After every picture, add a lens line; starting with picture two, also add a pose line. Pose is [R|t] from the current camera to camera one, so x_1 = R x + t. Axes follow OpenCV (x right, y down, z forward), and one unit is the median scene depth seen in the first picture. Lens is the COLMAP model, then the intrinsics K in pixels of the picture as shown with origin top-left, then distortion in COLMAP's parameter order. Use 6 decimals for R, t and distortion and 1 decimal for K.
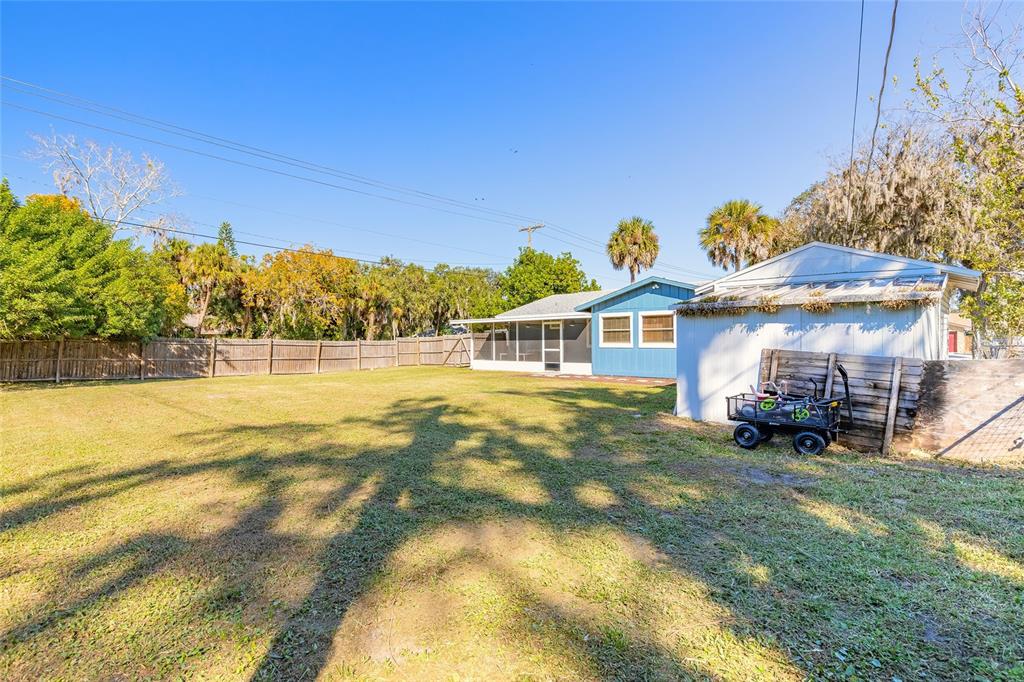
lens RADIAL K [[478.6, 0, 512.0], [0, 478.6, 341.0], [0, 0, 1]] dist [-0.001101, -0.000102]
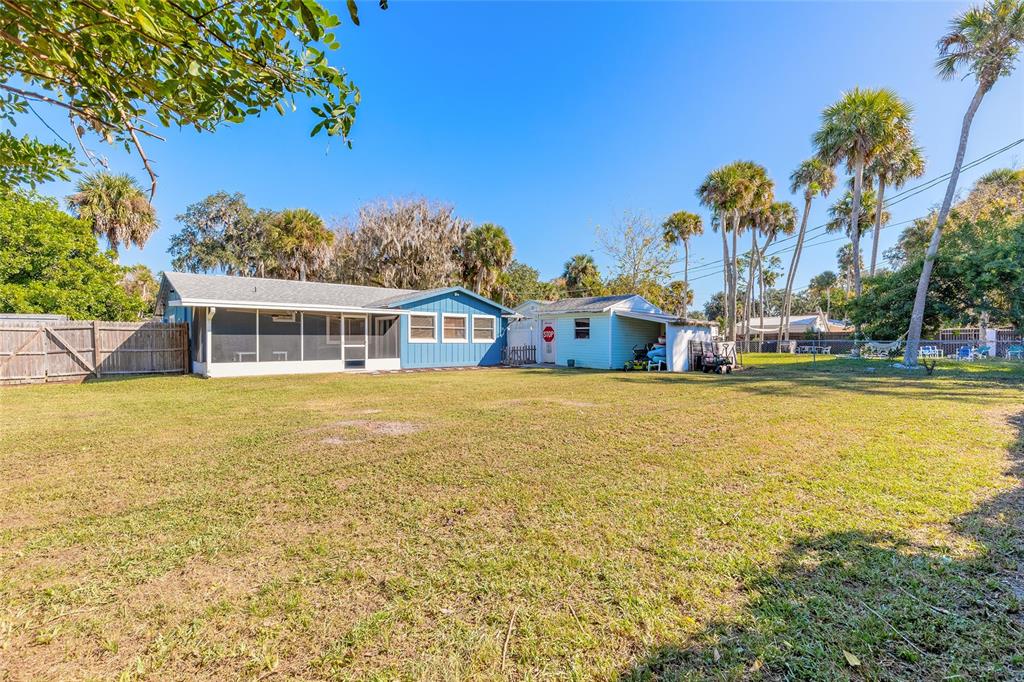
lens RADIAL K [[478.6, 0, 512.0], [0, 478.6, 341.0], [0, 0, 1]] dist [-0.001101, -0.000102]
pose [[0.128795, 0.008513, 0.991635, -0.819016], [-0.001147, 0.999964, -0.008435, 0.017436], [-0.991671, -0.000051, 0.128801, 0.611712]]
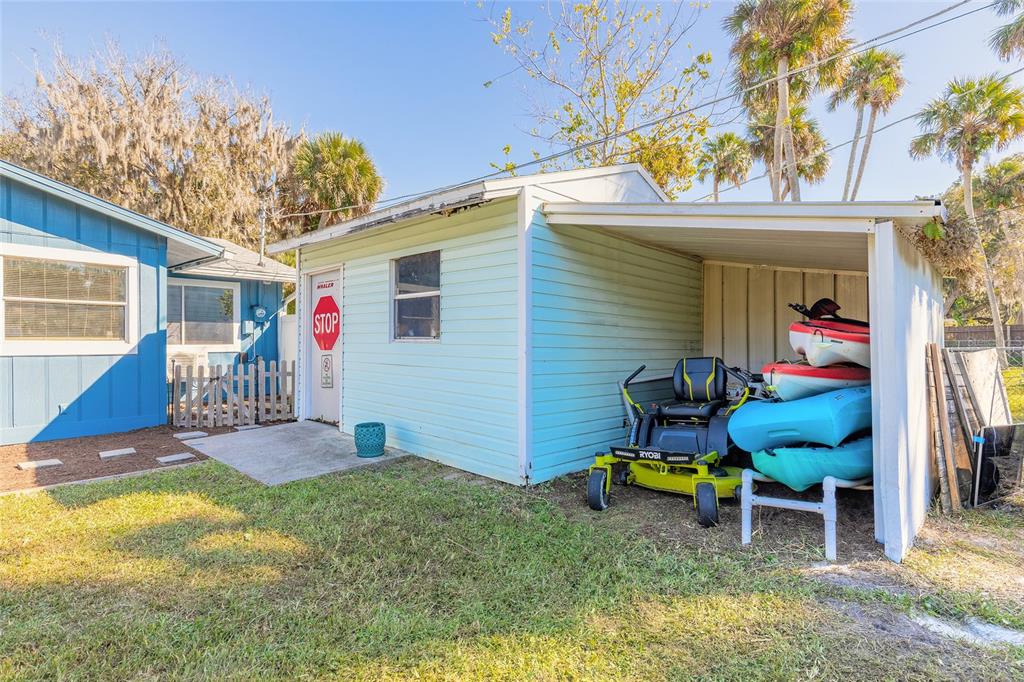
lens RADIAL K [[509.6, 0, 509.6], [0, 509.6, 344.2], [0, 0, 1]] dist [-0.000130, -0.000155]
pose [[0.013133, 0.004359, 0.999904, 0.003053], [0.002436, 0.999987, -0.004391, 0.007511], [-0.999911, 0.002493, 0.013122, 0.538286]]
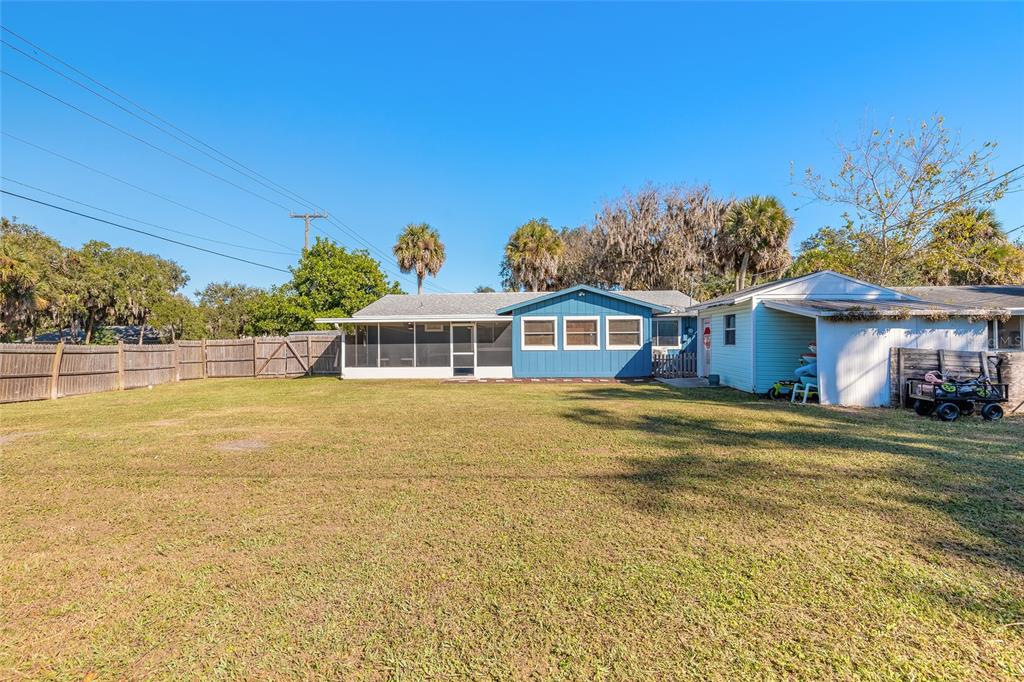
lens RADIAL K [[463.0, 0, 507.6], [0, 463.0, 342.9], [0, 0, 1]] dist [0.003984, 0.000484]
pose [[0.785864, 0.002509, 0.618394, -0.428028], [0.002071, 0.999975, -0.006690, 0.003974], [-0.618396, 0.006538, 0.785840, 0.243659]]
